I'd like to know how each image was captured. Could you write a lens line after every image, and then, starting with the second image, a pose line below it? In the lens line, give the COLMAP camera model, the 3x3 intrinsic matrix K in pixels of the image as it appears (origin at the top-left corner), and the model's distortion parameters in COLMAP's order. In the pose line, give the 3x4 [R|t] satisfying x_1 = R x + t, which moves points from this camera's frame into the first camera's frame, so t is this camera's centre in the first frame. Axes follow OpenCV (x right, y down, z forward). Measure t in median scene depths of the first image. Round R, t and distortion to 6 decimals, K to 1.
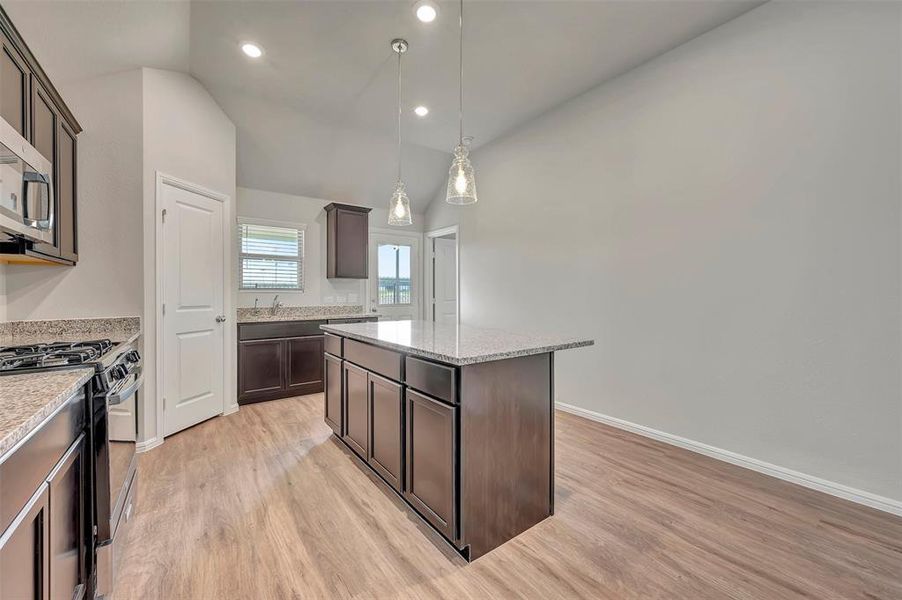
lens RADIAL K [[357.1, 0, 451.5], [0, 357.1, 293.2], [0, 0, 1]] dist [0.001813, -0.001039]
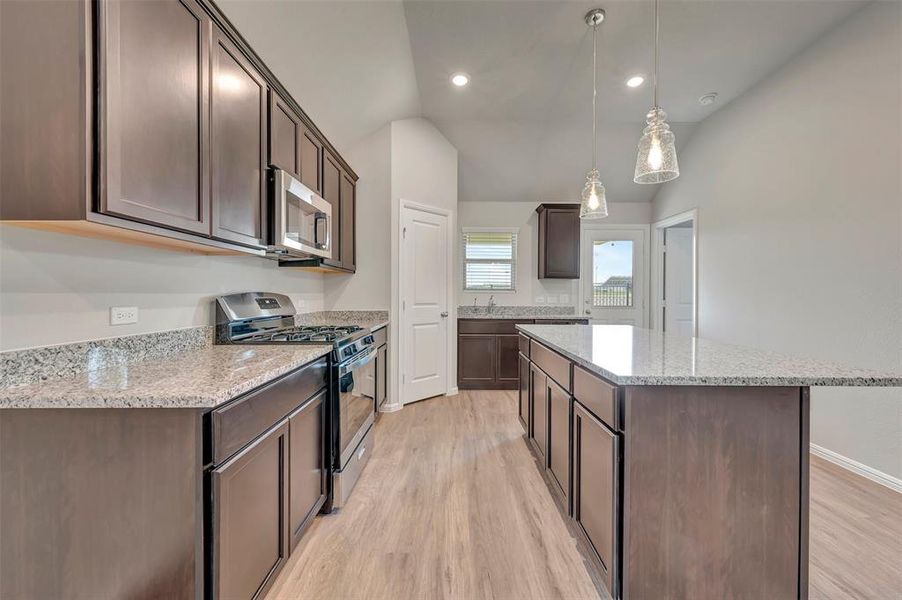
lens RADIAL K [[357.1, 0, 451.8], [0, 357.1, 294.2], [0, 0, 1]] dist [0.001813, -0.001039]
pose [[0.802570, 0.007915, -0.596506, 0.125067], [-0.006959, 0.999968, 0.003906, -0.000848], [0.596518, 0.001016, 0.802599, 0.082825]]
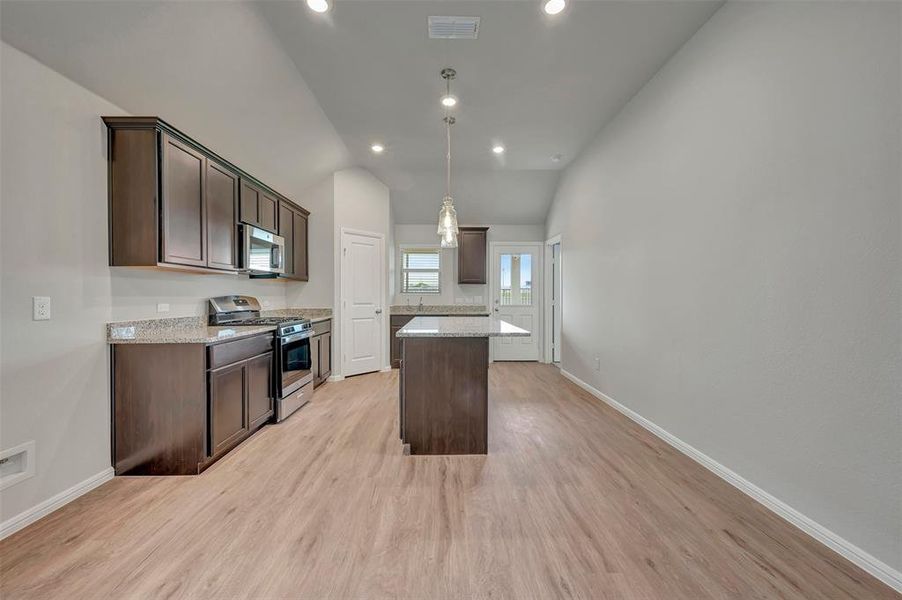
lens RADIAL K [[357.1, 0, 448.7], [0, 357.1, 294.9], [0, 0, 1]] dist [0.001813, -0.001039]
pose [[0.816304, 0.000412, -0.577623, 0.787439], [-0.001426, 0.999998, -0.001303, -0.001264], [0.577621, 0.001888, 0.816303, -0.185185]]
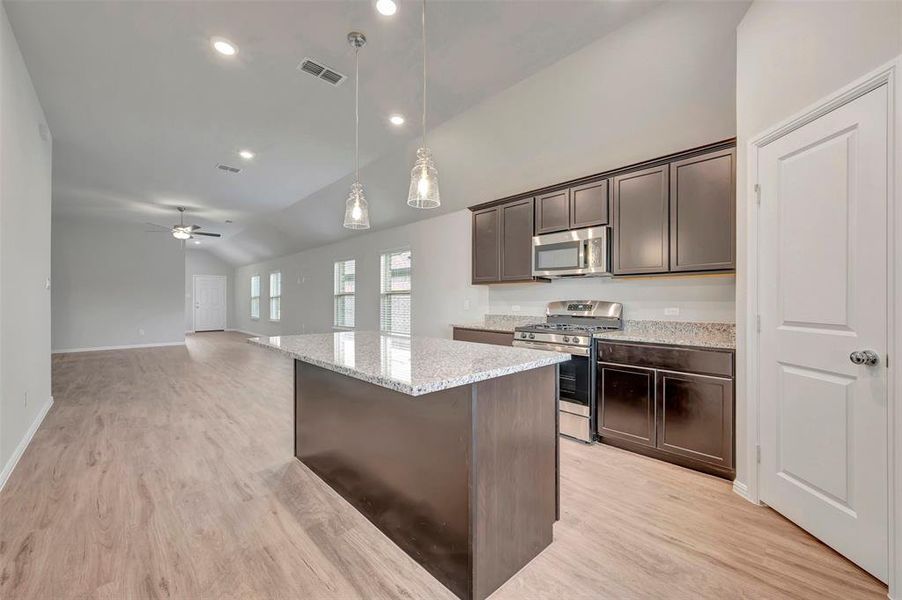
lens RADIAL K [[357.1, 0, 449.0], [0, 357.1, 292.7], [0, 0, 1]] dist [0.001813, -0.001039]
pose [[-0.993546, -0.004826, -0.113325, -0.128116], [-0.002269, 0.999740, -0.022681, 0.003926], [0.113405, -0.022278, -0.993299, 2.020033]]
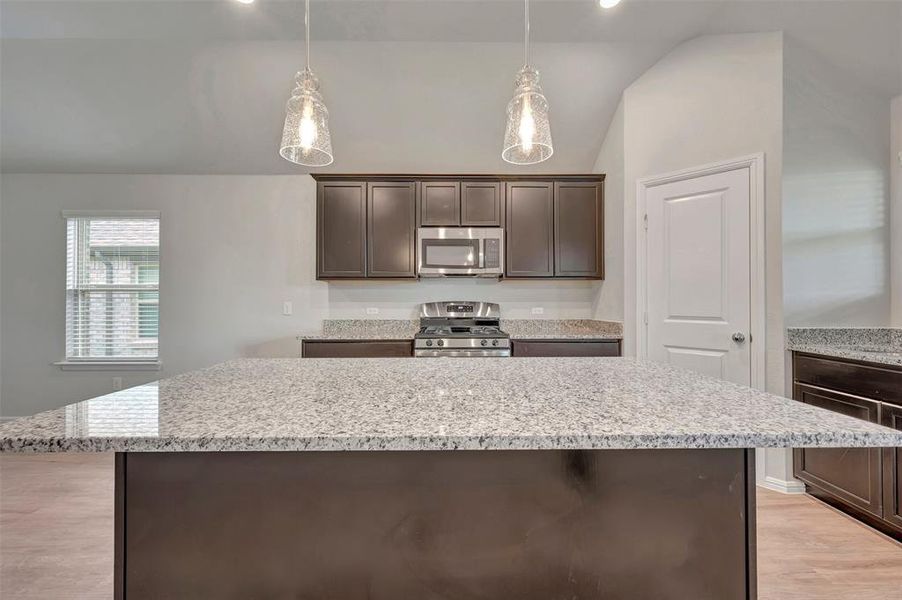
lens RADIAL K [[357.1, 0, 452.2], [0, 357.1, 295.9], [0, 0, 1]] dist [0.001813, -0.001039]
pose [[-0.587031, -0.014246, -0.809439, 0.350151], [0.001030, 0.999831, -0.018344, 0.005197], [0.809564, -0.011602, -0.586917, 1.402030]]
